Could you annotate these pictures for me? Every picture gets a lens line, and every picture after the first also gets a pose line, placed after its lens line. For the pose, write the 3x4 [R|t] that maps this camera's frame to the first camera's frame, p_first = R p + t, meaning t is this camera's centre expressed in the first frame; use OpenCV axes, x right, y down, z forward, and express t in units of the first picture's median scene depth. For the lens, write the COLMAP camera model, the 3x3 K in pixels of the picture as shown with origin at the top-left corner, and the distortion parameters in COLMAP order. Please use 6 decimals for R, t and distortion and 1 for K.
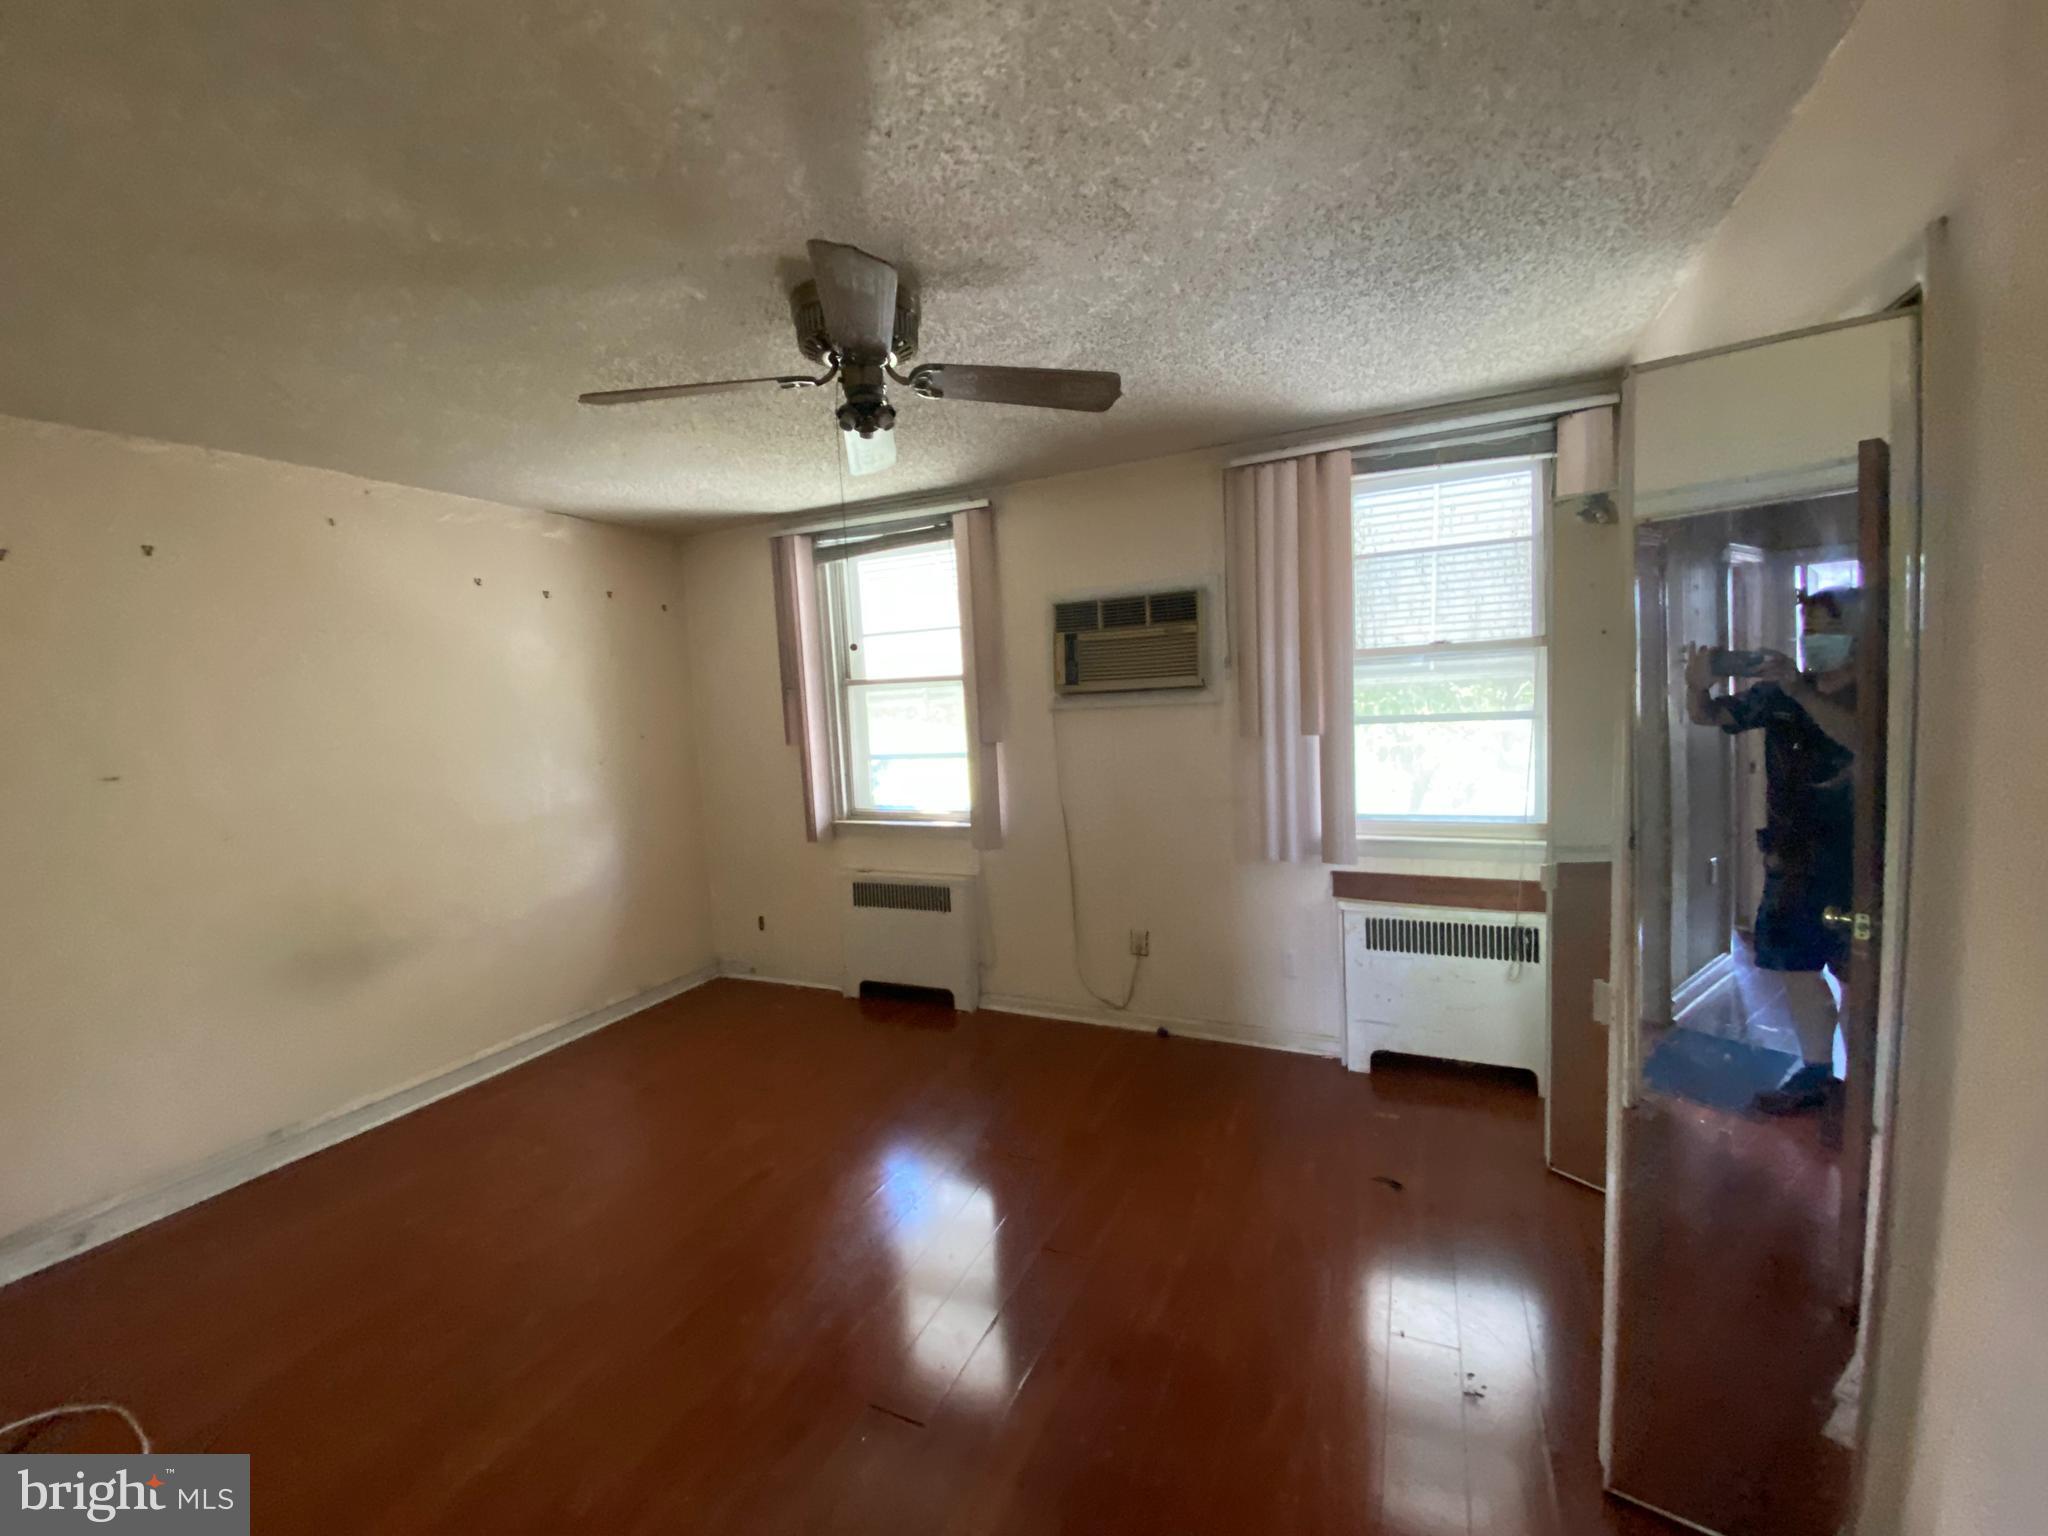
lens RADIAL K [[870.1, 0, 998.1], [0, 870.1, 764.0], [0, 0, 1]] dist [-0.000036, -0.000114]
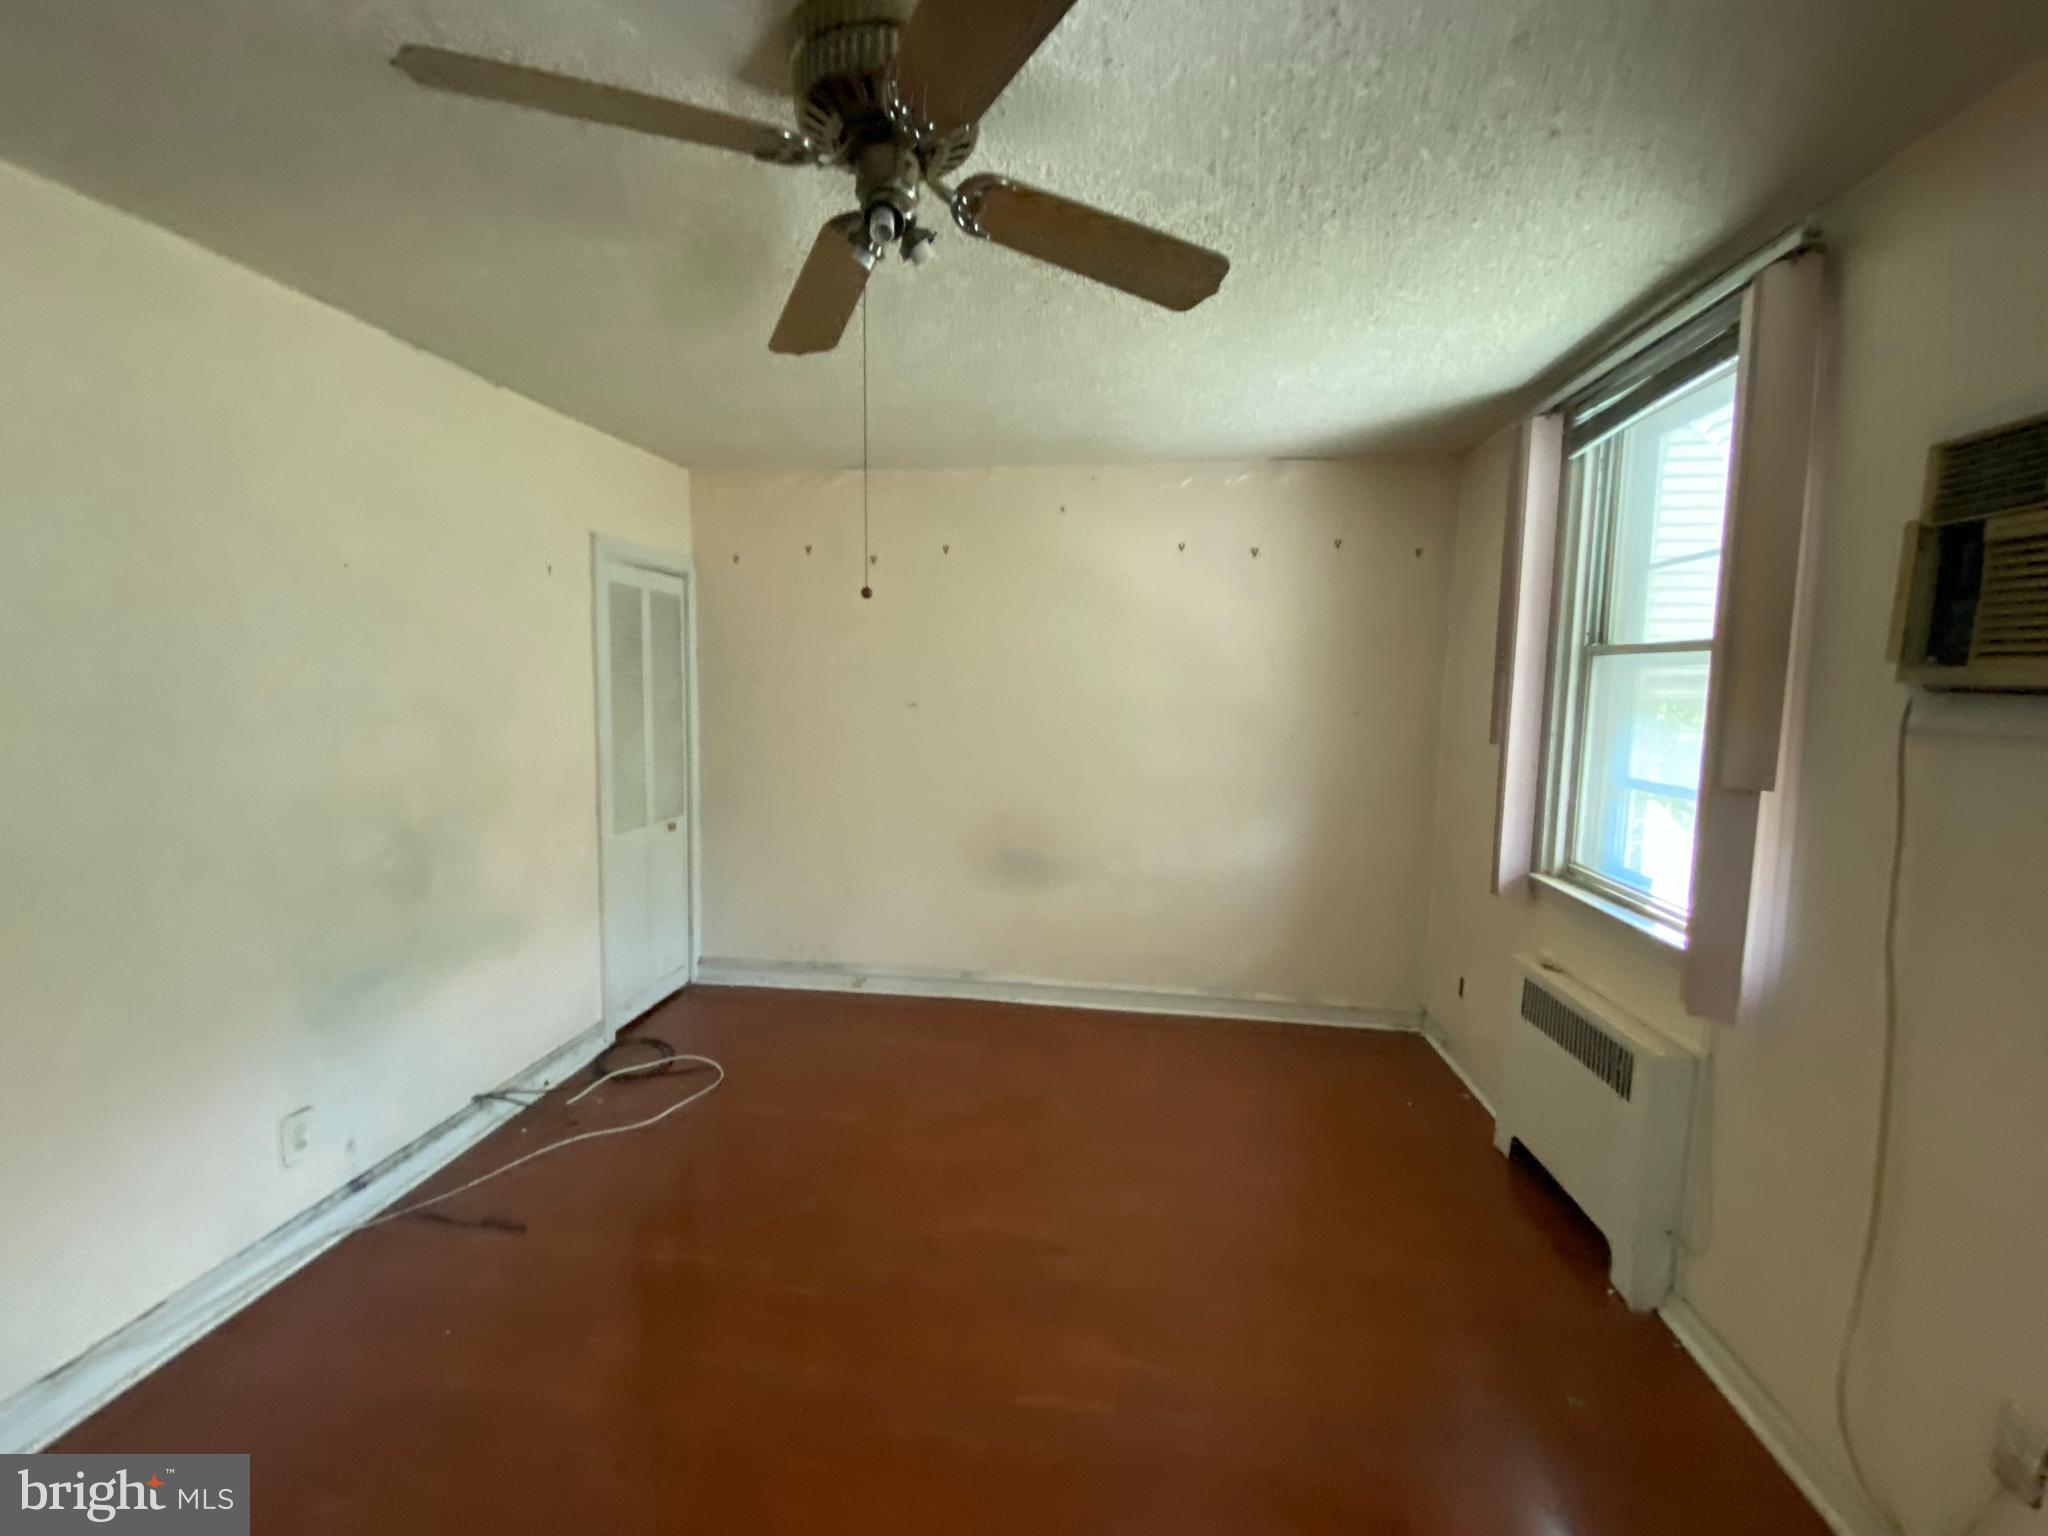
lens RADIAL K [[822.1, 0, 1012.8], [0, 822.1, 769.1], [0, 0, 1]] dist [0.025318, -0.021860]
pose [[0.274983, 0.149905, -0.949691, 0.282867], [-0.102442, 0.986716, 0.126087, -0.048807], [0.955976, 0.062616, 0.286687, 0.502011]]
